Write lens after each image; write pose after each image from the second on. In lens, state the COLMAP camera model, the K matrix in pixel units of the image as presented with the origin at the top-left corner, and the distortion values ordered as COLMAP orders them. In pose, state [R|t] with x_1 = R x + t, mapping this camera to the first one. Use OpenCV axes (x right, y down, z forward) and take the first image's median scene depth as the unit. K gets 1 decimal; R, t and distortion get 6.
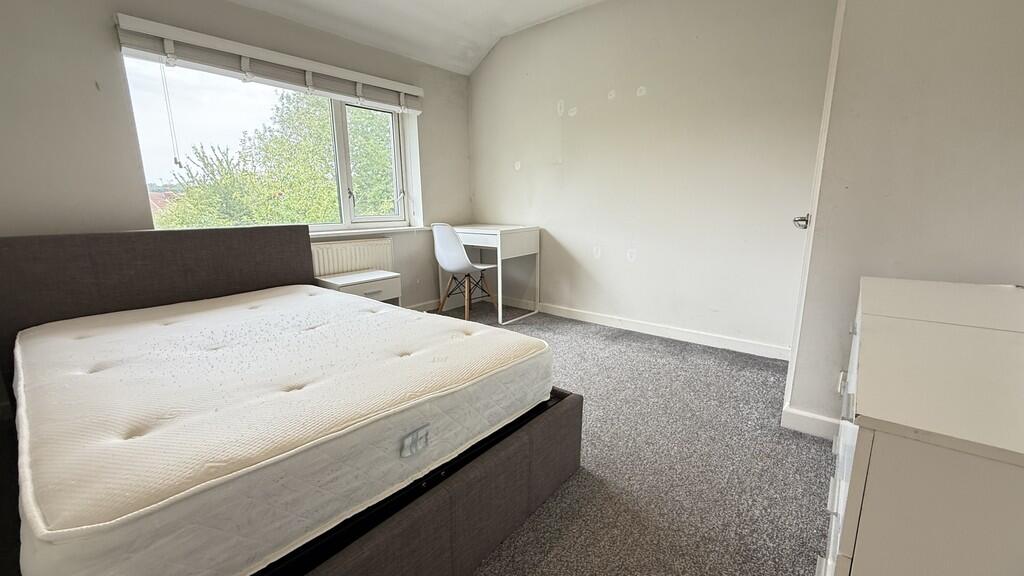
lens RADIAL K [[411.3, 0, 507.4], [0, 411.3, 288.6], [0, 0, 1]] dist [-0.001136, -0.000164]
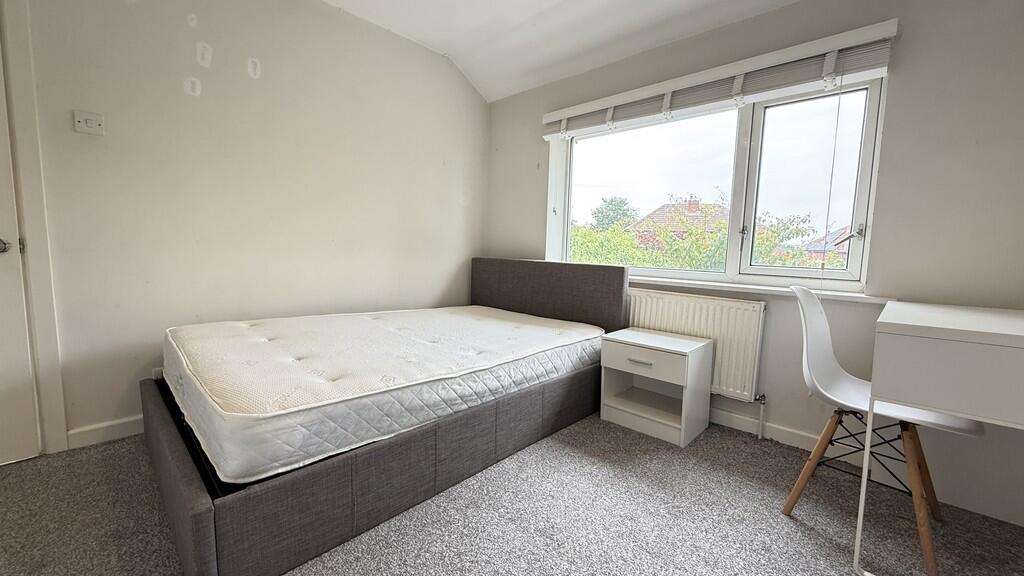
lens RADIAL K [[411.3, 0, 507.4], [0, 411.3, 288.6], [0, 0, 1]] dist [-0.001136, -0.000164]
pose [[-0.087168, 0.113644, -0.989690, 0.438130], [-0.222824, 0.966077, 0.130558, -0.169687], [0.970954, 0.231908, -0.058888, 0.811917]]
